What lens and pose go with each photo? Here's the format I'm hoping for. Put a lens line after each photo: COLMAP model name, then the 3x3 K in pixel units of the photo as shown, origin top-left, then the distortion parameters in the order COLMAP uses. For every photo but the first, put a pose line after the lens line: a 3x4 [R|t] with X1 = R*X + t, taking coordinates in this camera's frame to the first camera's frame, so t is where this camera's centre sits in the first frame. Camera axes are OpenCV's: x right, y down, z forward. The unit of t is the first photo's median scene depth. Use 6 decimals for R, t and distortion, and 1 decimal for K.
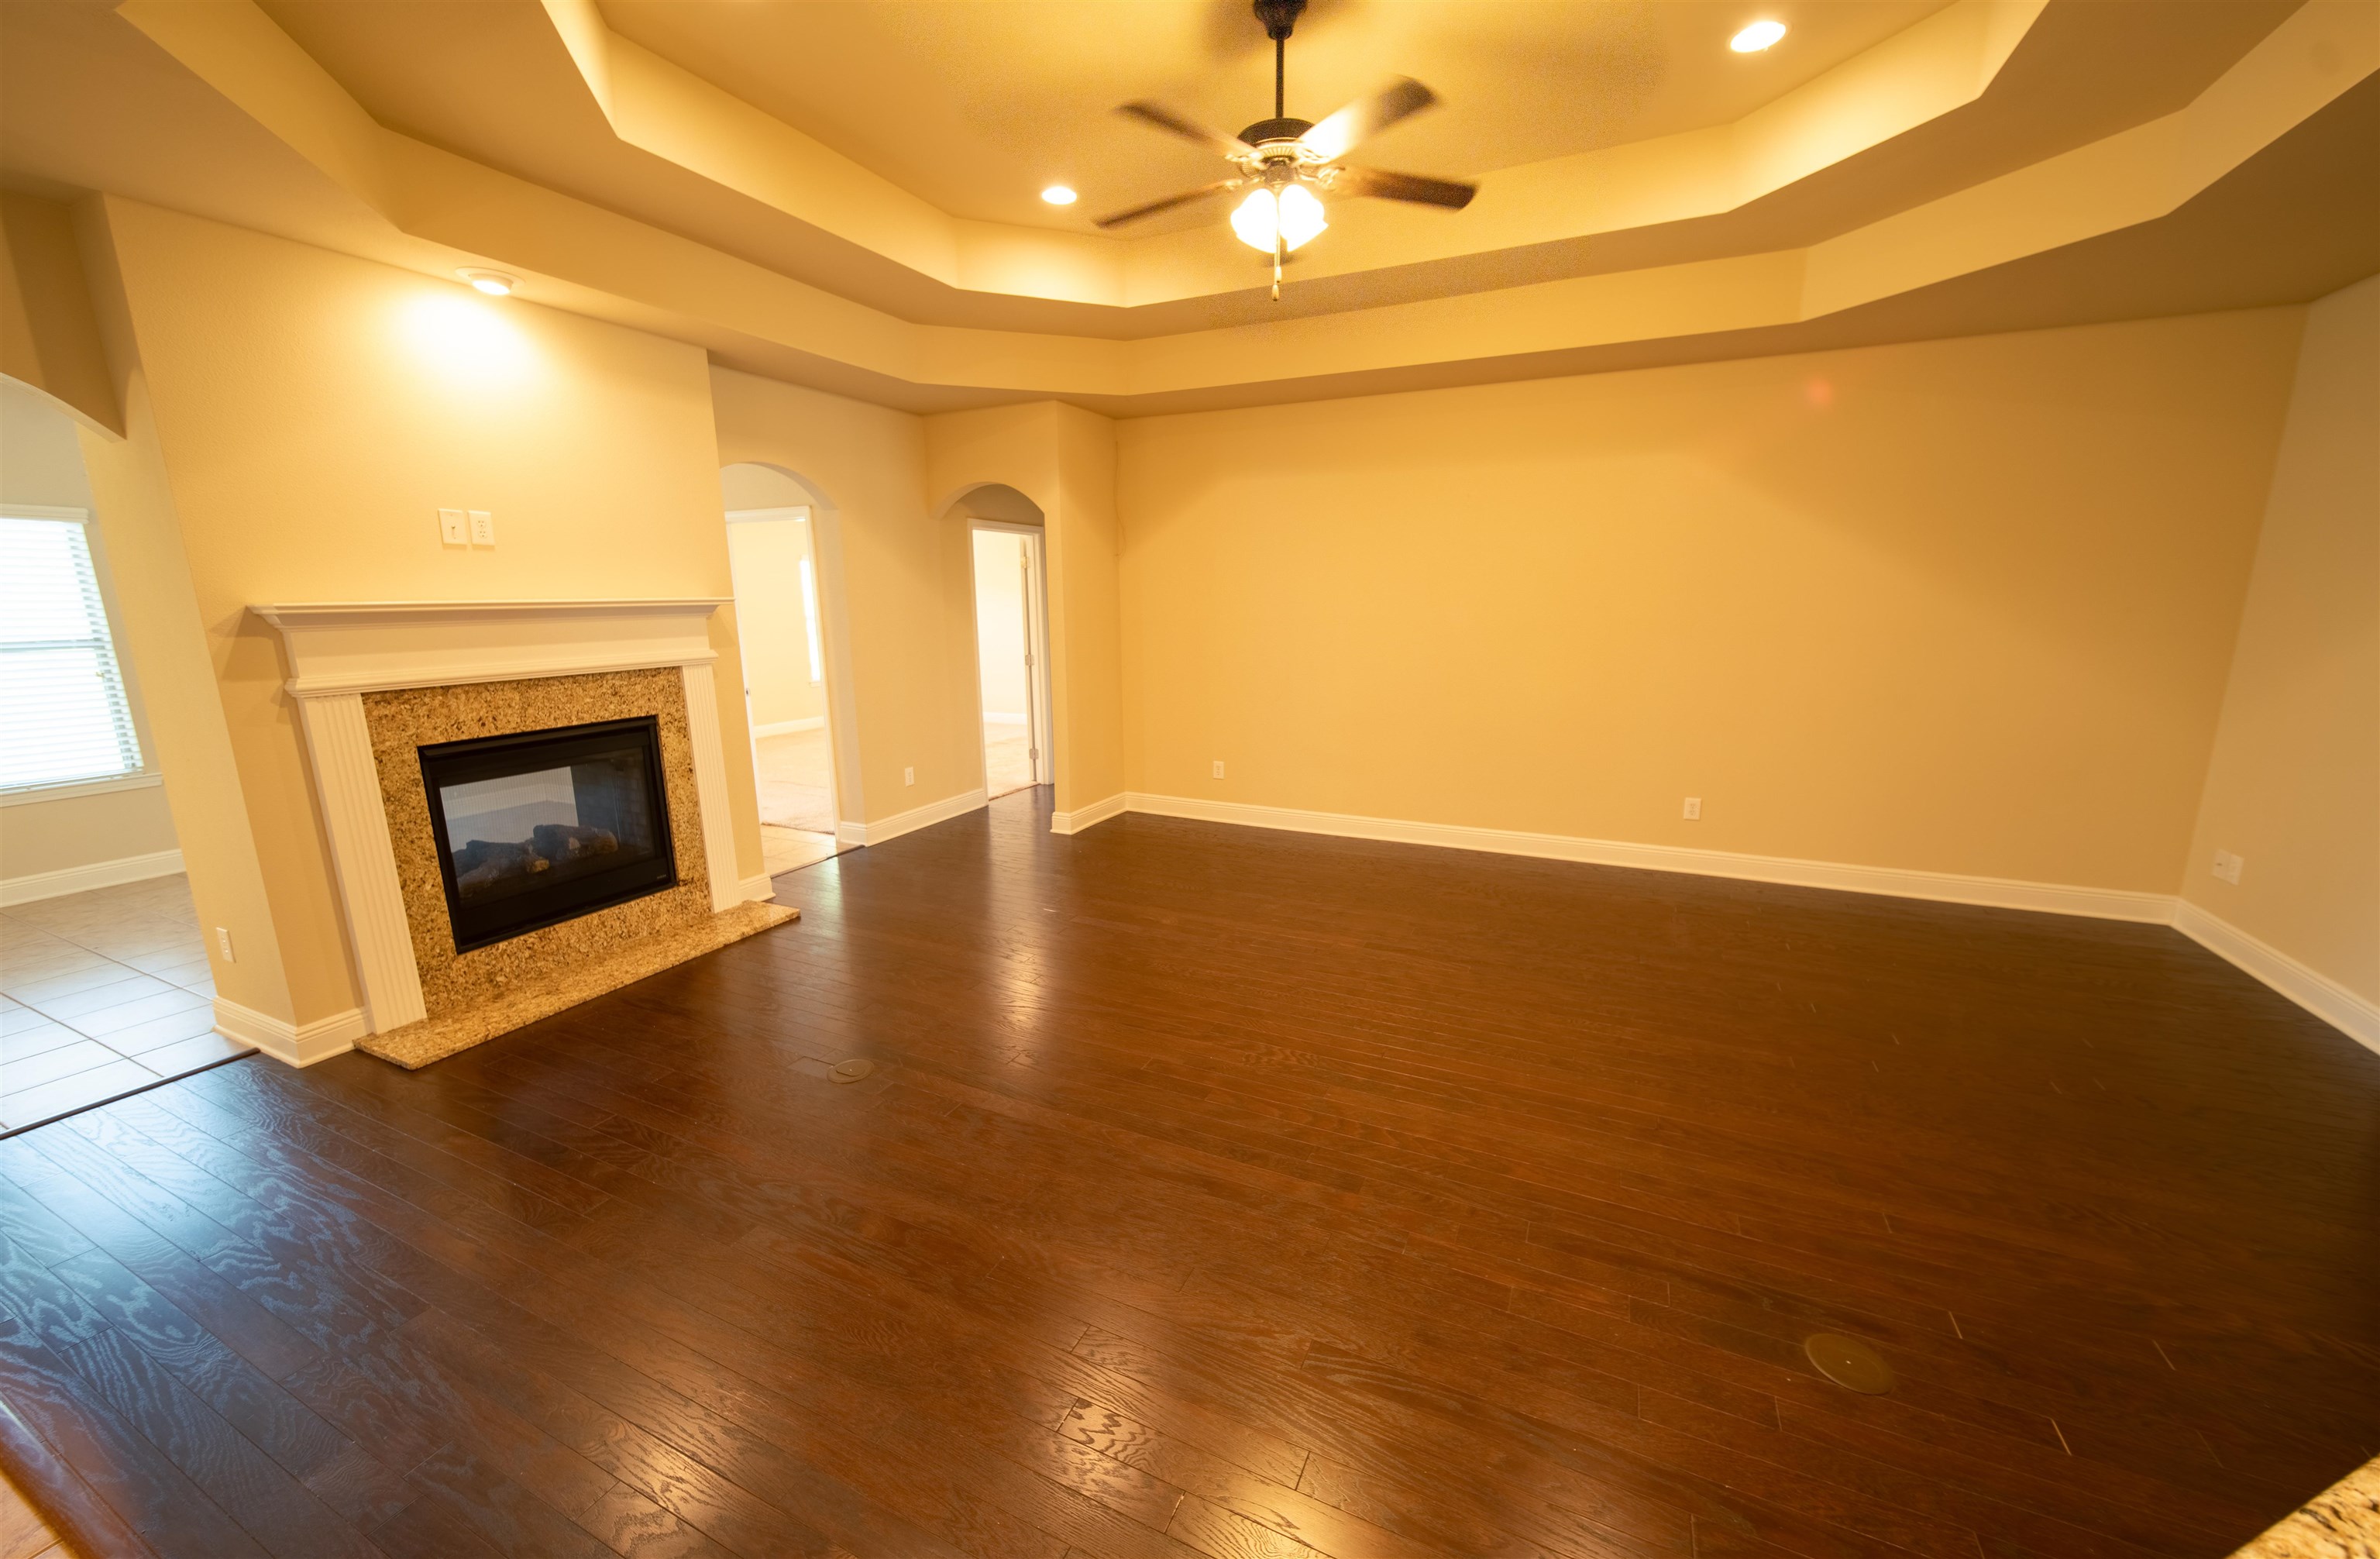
lens RADIAL K [[898.8, 0, 1190.0], [0, 898.8, 779.5], [0, 0, 1]] dist [0.000837, -0.000141]
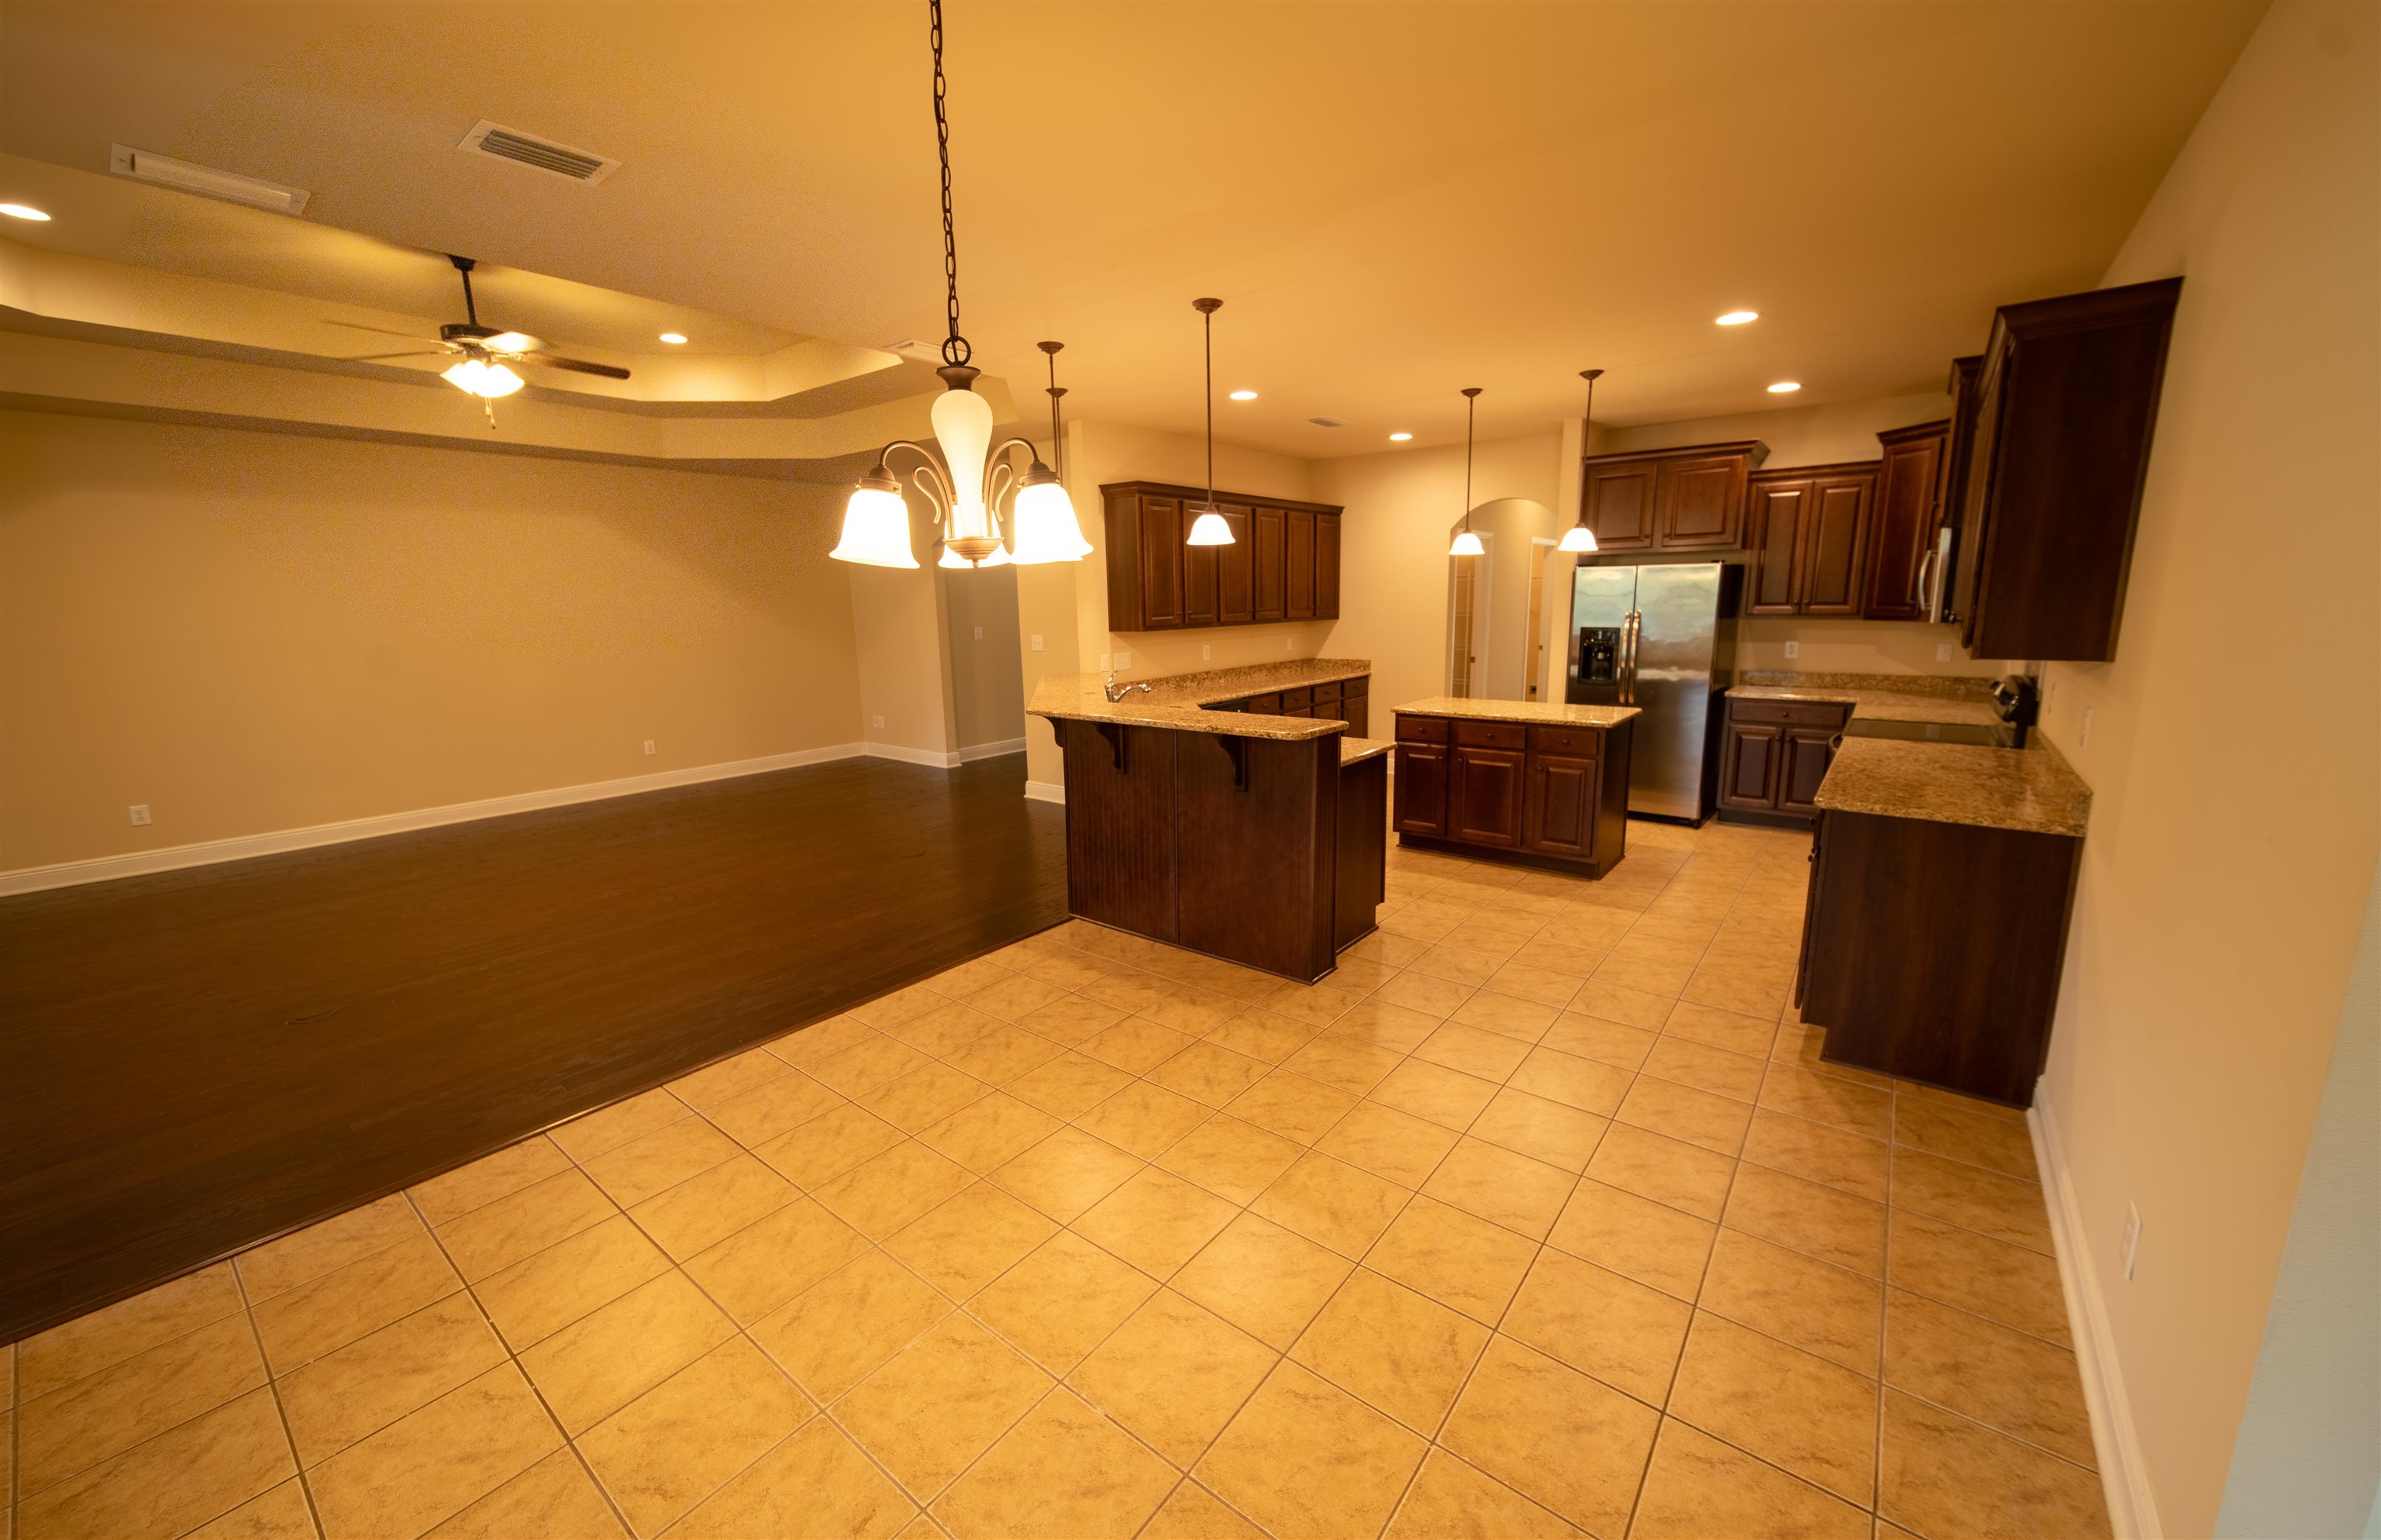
lens RADIAL K [[894.3, 0, 1197.6], [0, 894.3, 767.2], [0, 0, 1]] dist [-0.000655, -0.000002]
pose [[0.219713, -0.181499, 0.958532, -1.083643], [0.213595, 0.967652, 0.134266, 0.089863], [-0.951895, 0.175238, 0.251373, -0.415727]]
